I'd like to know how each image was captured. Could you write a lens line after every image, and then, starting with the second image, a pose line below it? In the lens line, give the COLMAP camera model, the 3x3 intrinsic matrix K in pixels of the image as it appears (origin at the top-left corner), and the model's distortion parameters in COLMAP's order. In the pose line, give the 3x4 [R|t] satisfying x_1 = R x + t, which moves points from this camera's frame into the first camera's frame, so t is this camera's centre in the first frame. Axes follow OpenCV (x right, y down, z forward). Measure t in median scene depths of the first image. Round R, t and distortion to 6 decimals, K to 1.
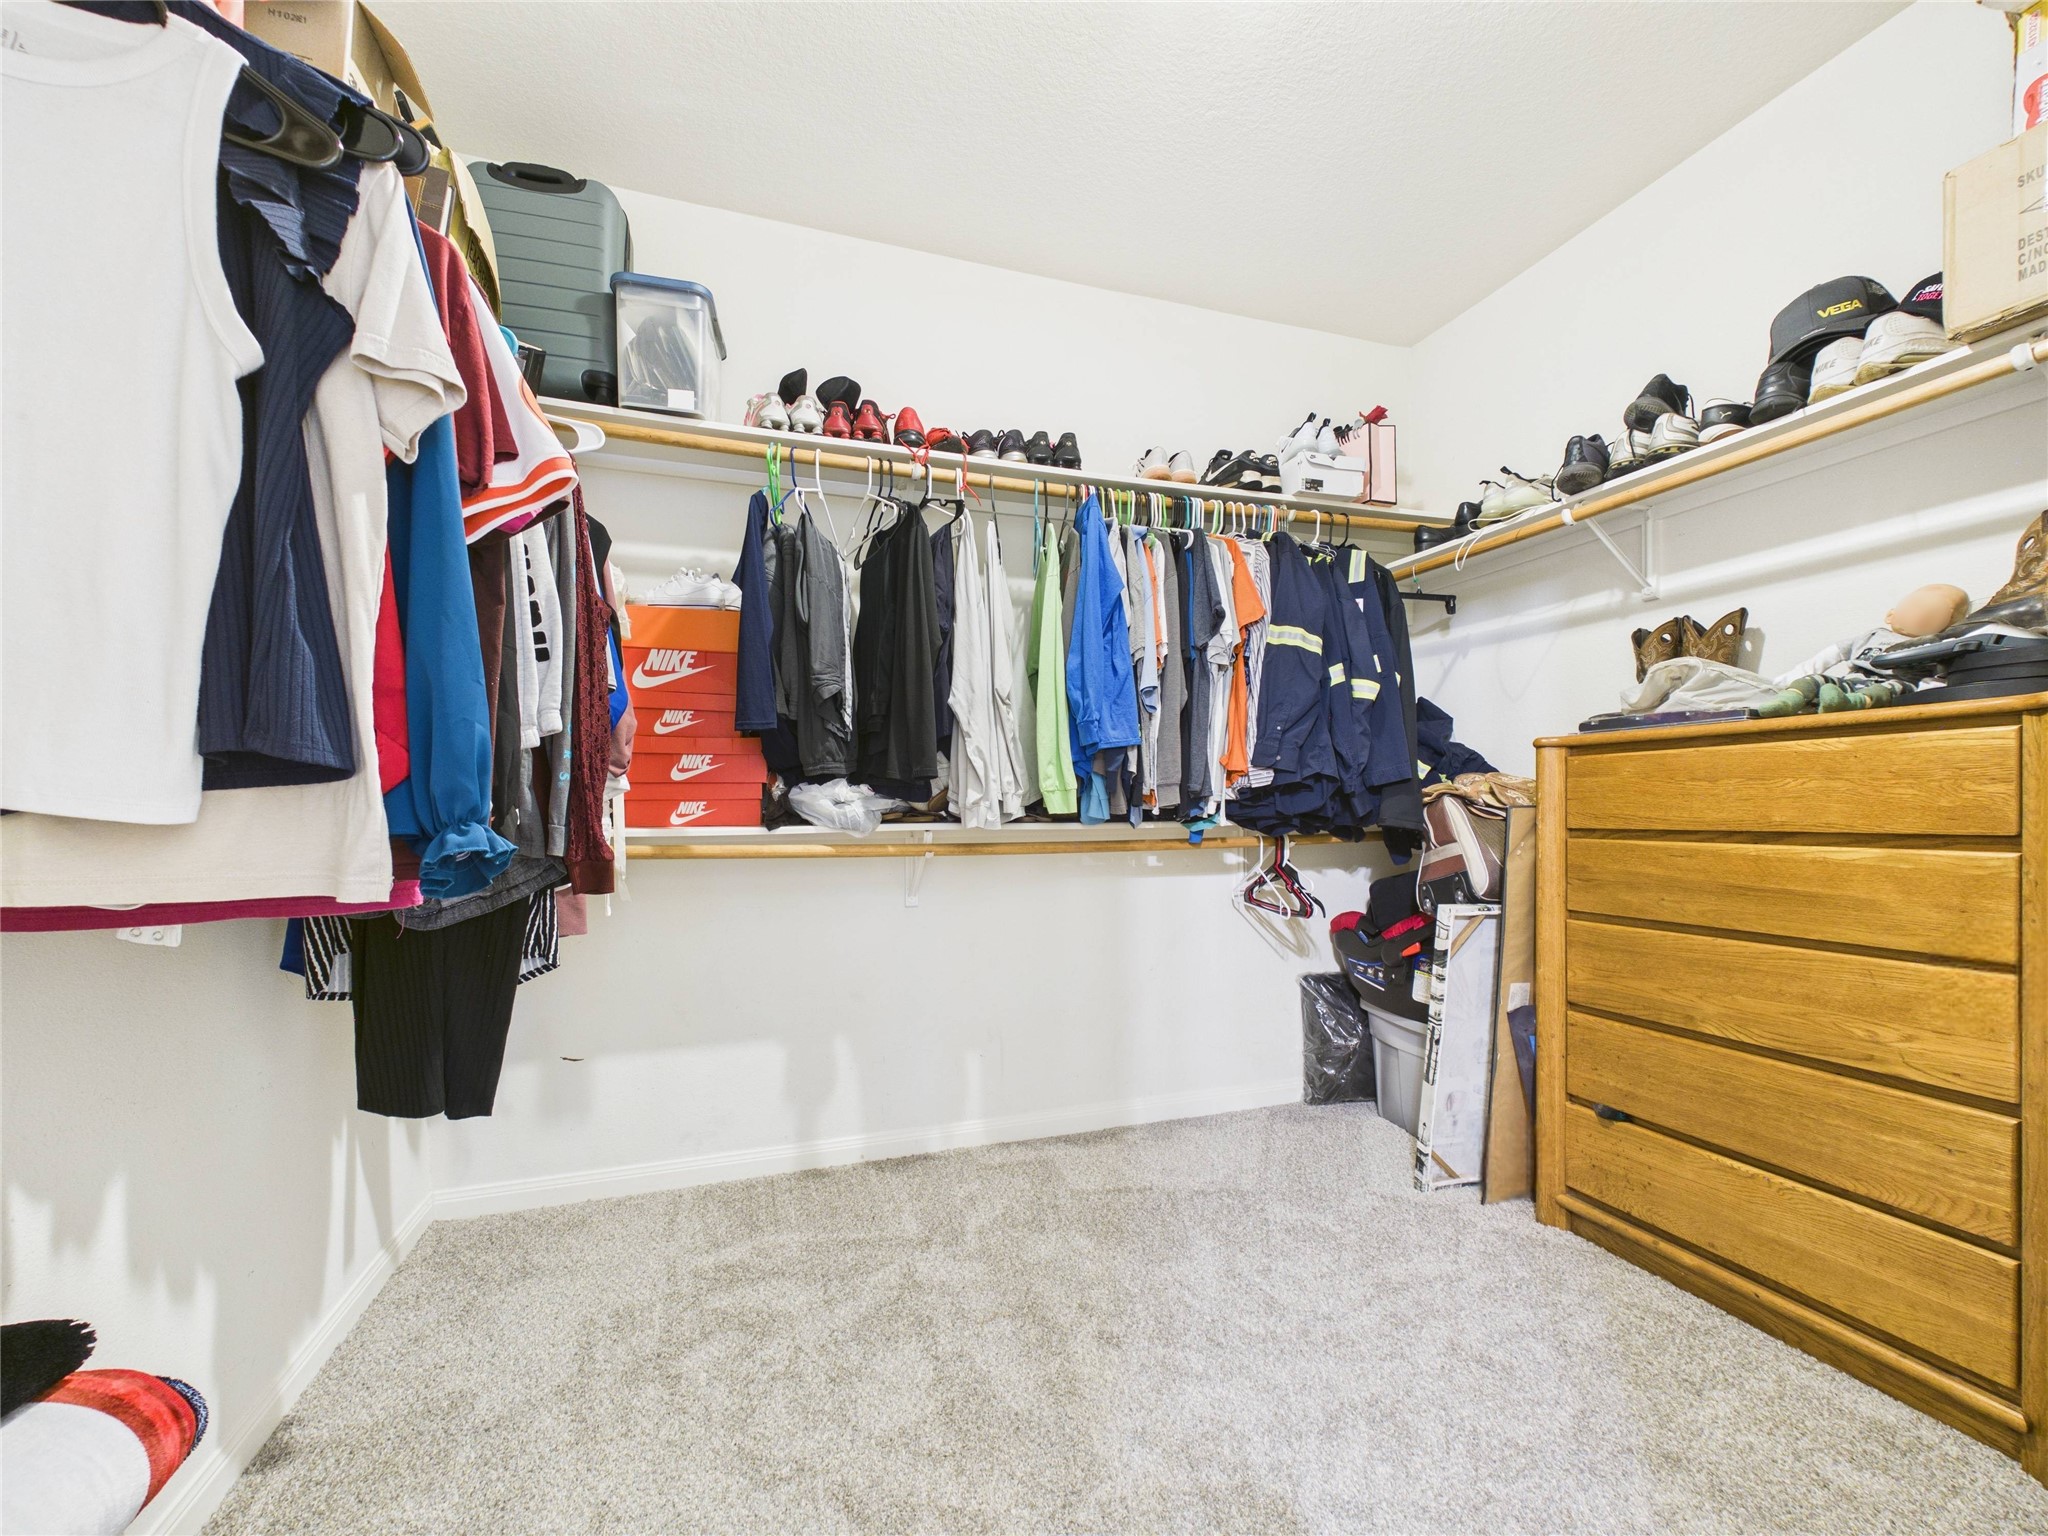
lens RADIAL K [[824.2, 0, 1020.3], [0, 824.2, 780.7], [0, 0, 1]] dist [0.002349, -0.000261]
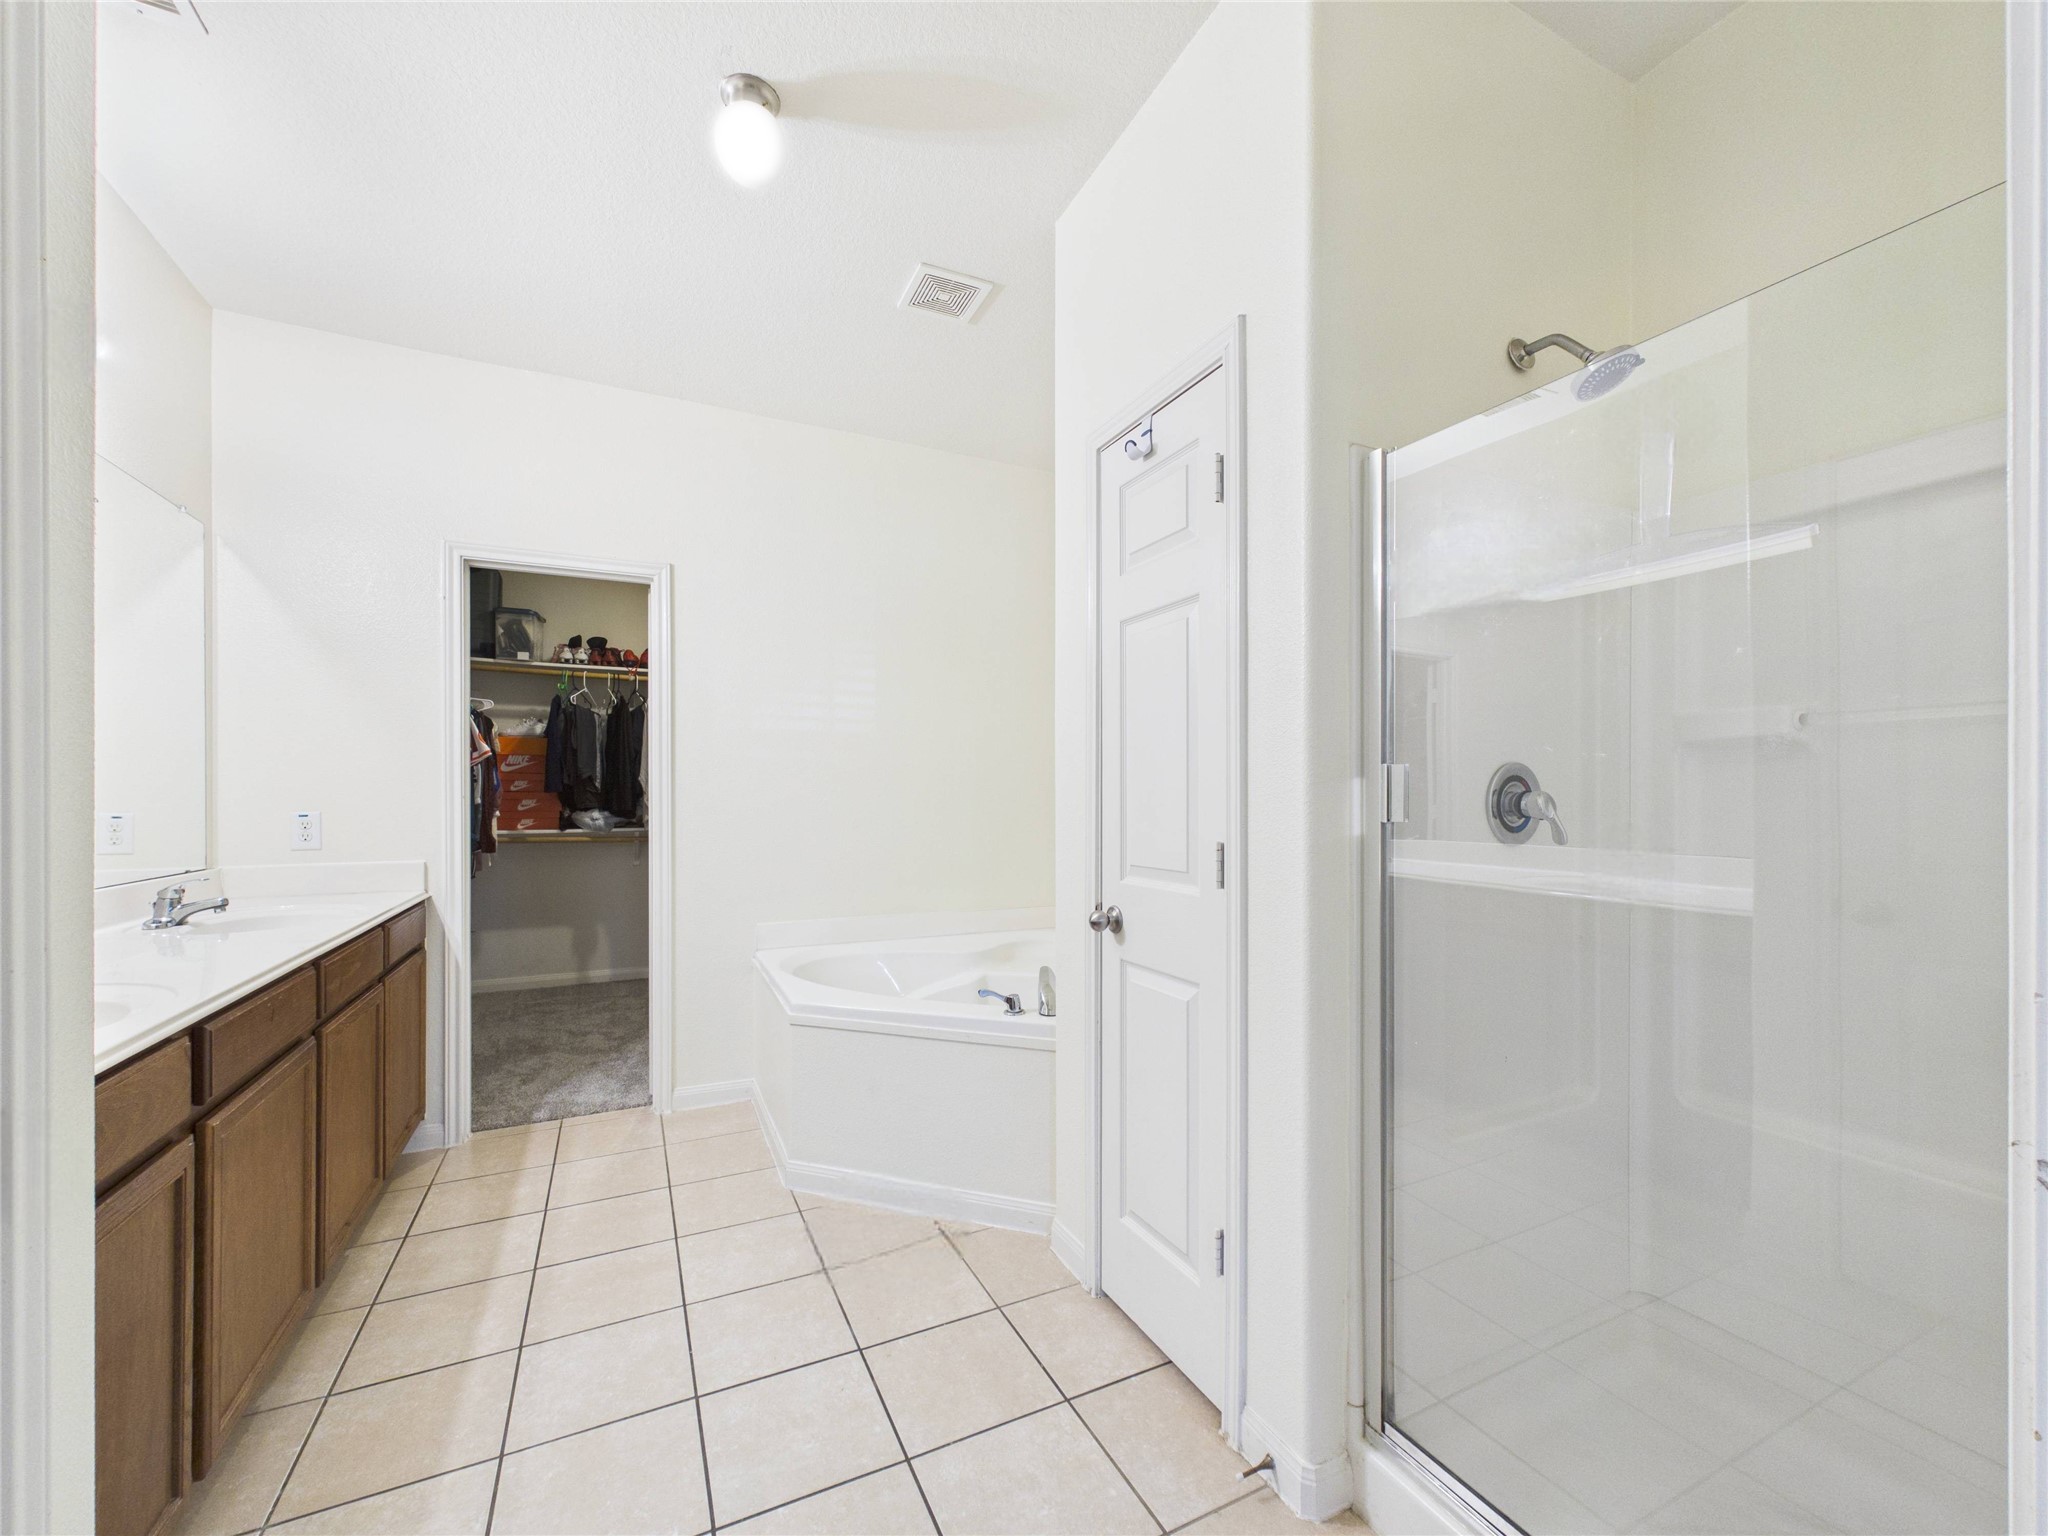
lens RADIAL K [[824.2, 0, 1025.5], [0, 824.2, 777.6], [0, 0, 1]] dist [0.002349, -0.000261]
pose [[0.990085, 0.009977, 0.140117, 0.682671], [-0.010092, 0.999949, 0.000111, -0.106824], [-0.140109, -0.001524, 0.990135, -1.539318]]
